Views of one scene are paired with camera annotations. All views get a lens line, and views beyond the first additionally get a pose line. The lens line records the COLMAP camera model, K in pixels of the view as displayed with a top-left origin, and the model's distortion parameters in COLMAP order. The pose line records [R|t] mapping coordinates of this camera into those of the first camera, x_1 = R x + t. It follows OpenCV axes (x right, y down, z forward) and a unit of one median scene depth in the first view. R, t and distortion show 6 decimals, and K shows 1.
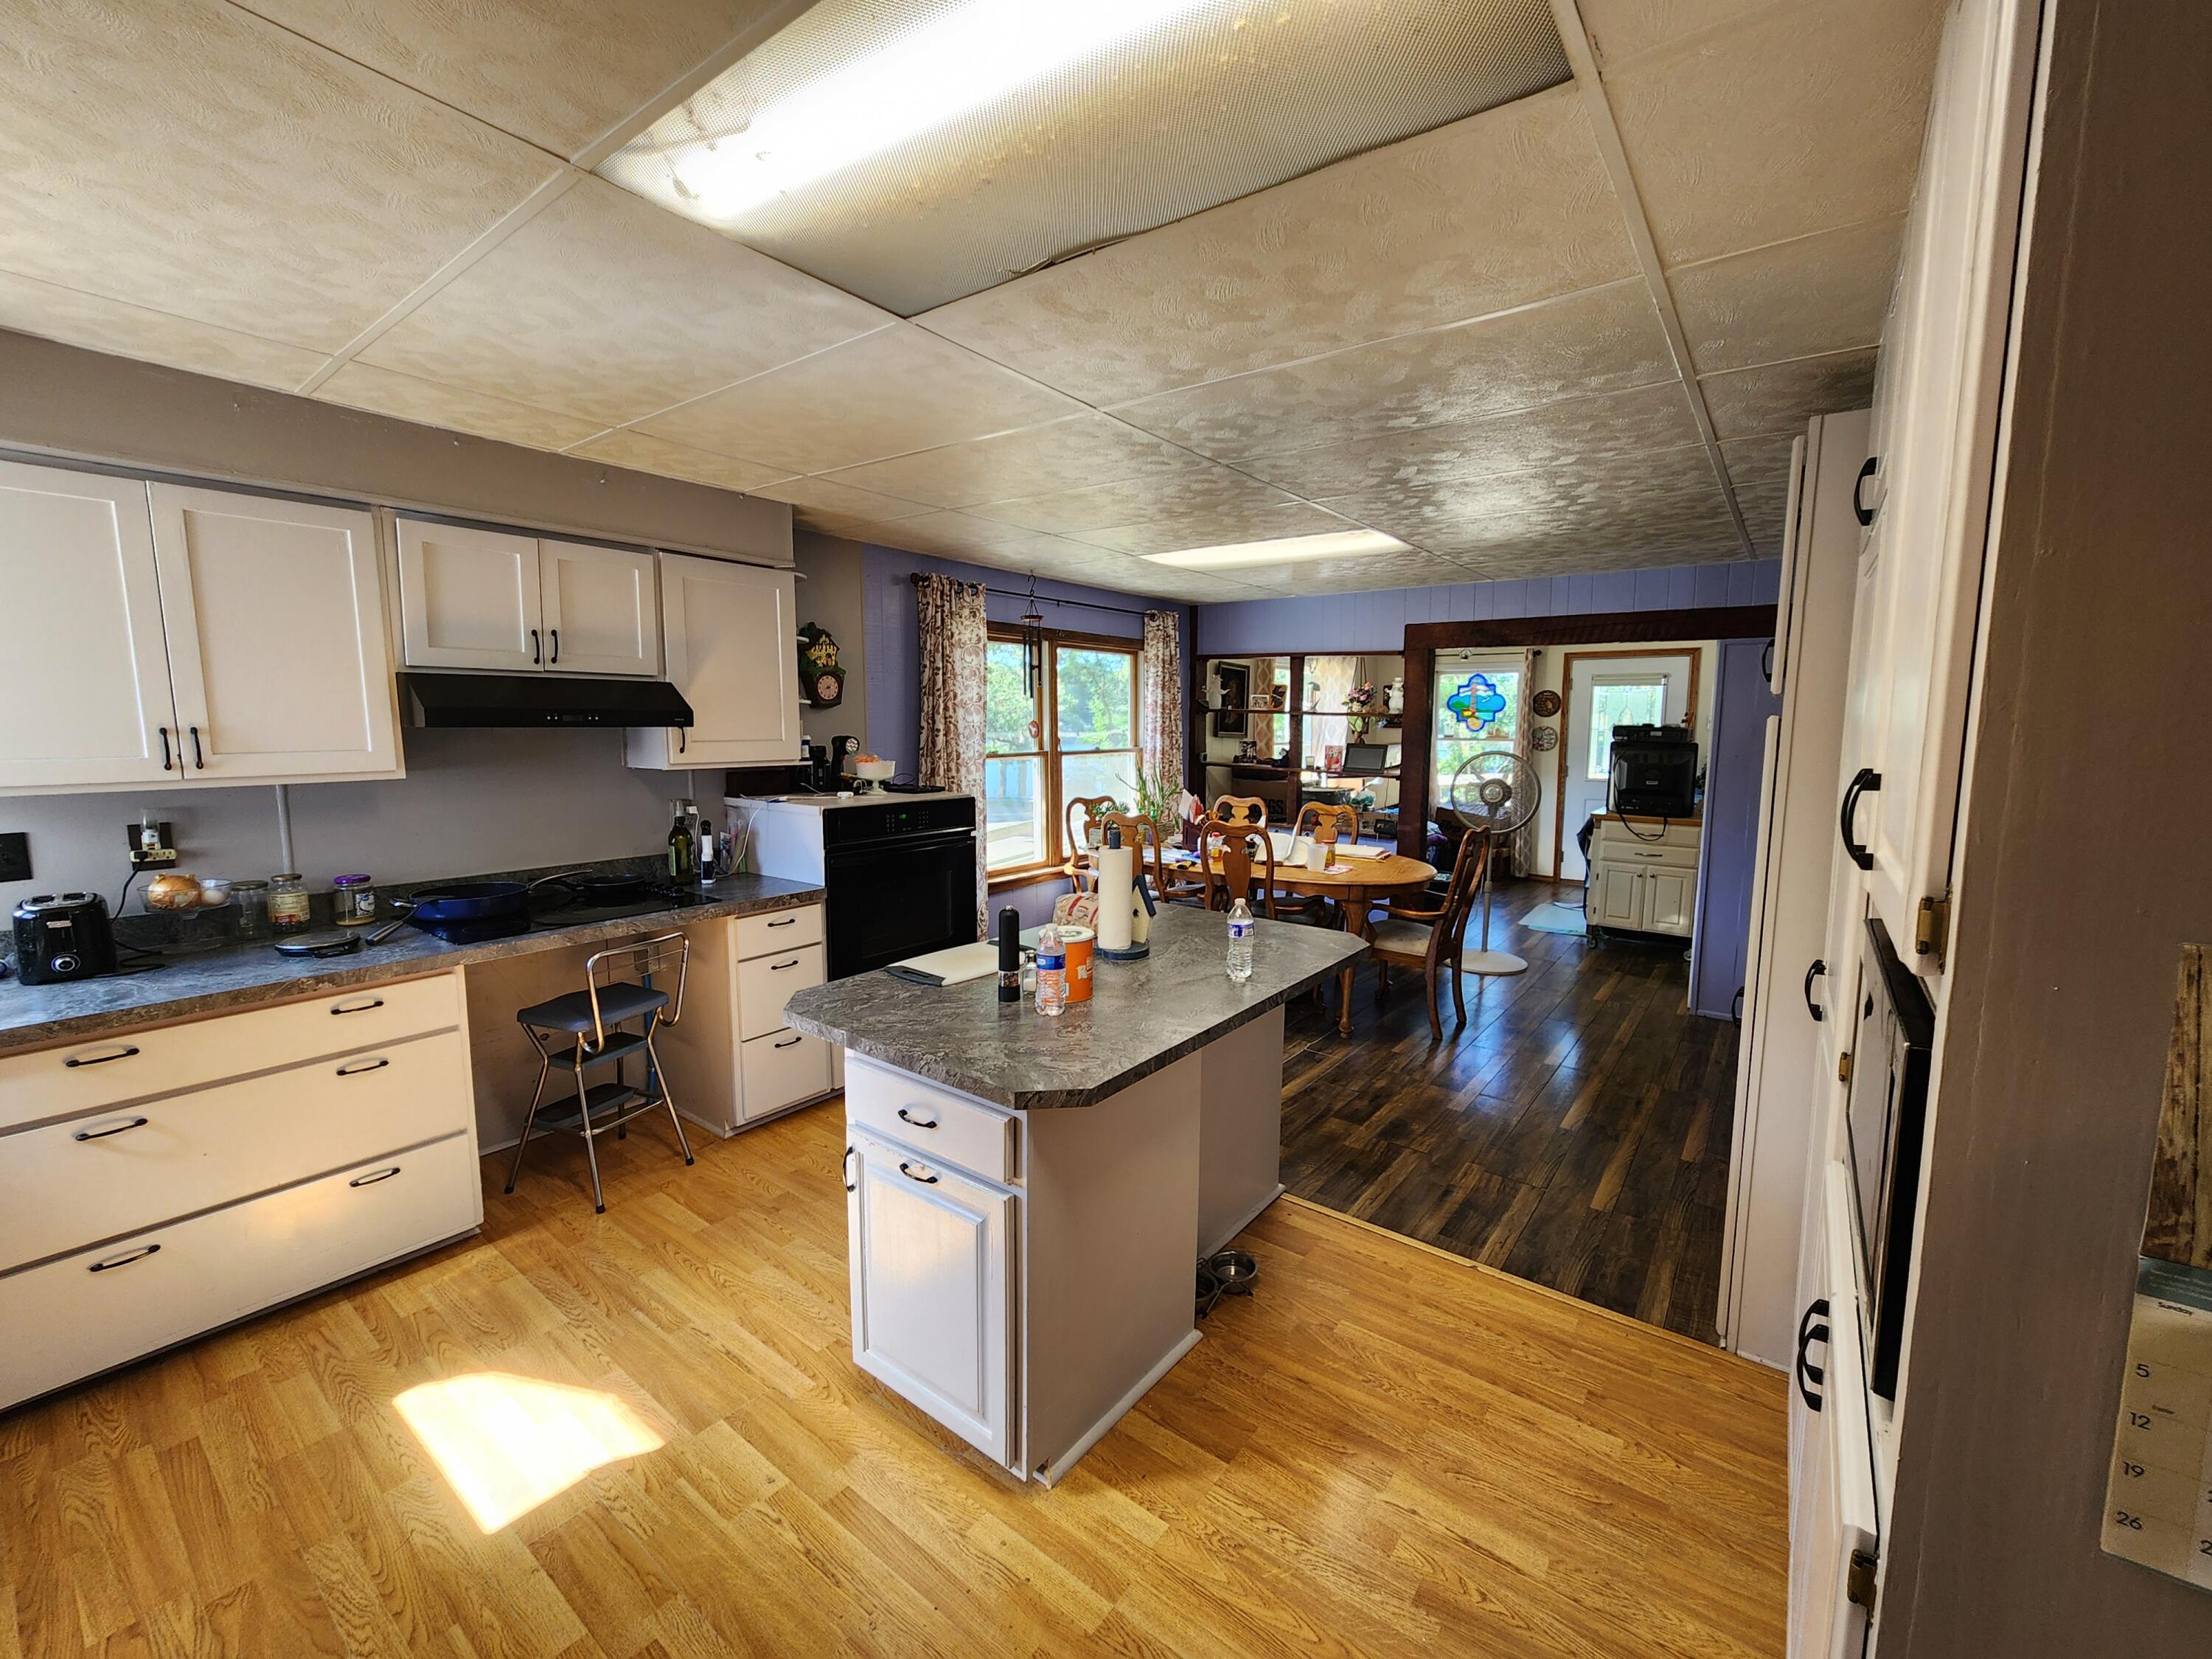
lens RADIAL K [[907.1, 0, 1110.8], [0, 907.1, 833.8], [0, 0, 1]] dist [-0.001571, -0.000187]
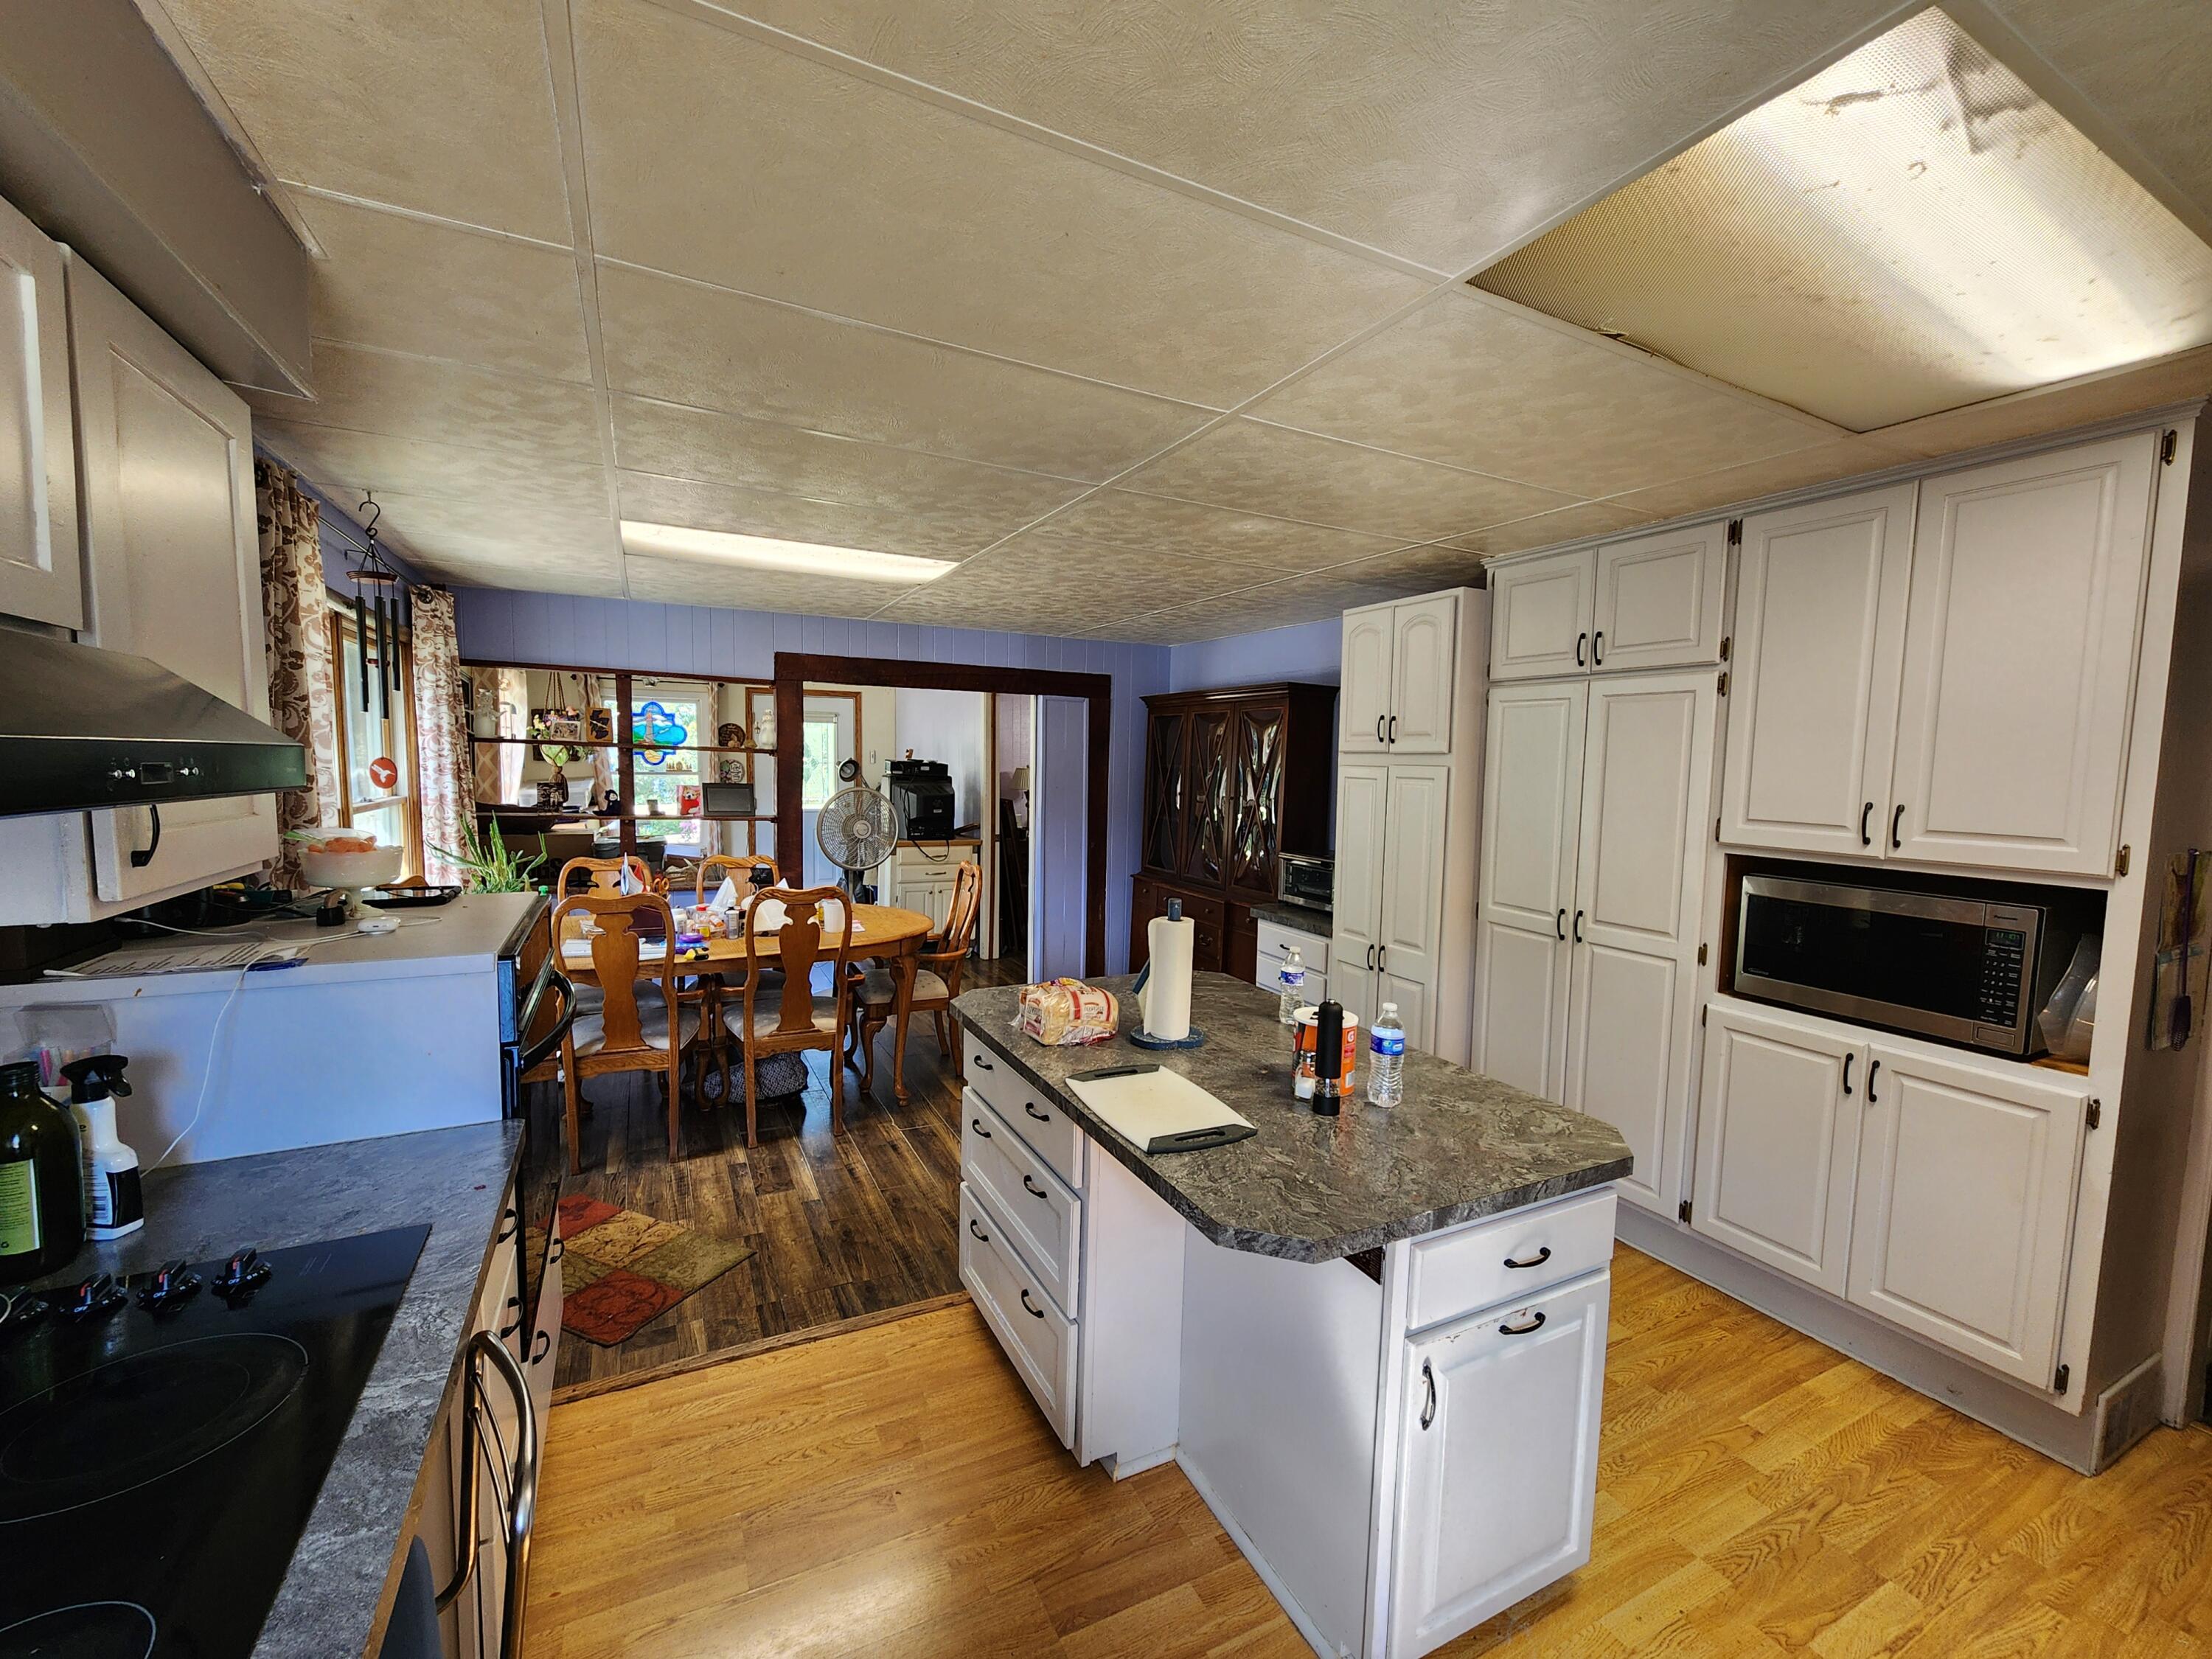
lens RADIAL K [[907.1, 0, 1110.8], [0, 907.1, 833.8], [0, 0, 1]] dist [-0.001571, -0.000187]
pose [[0.439832, -0.073011, 0.895107, -0.482734], [0.099431, 0.994521, 0.032262, -0.060451], [-0.892559, 0.074812, 0.444682, 0.414104]]
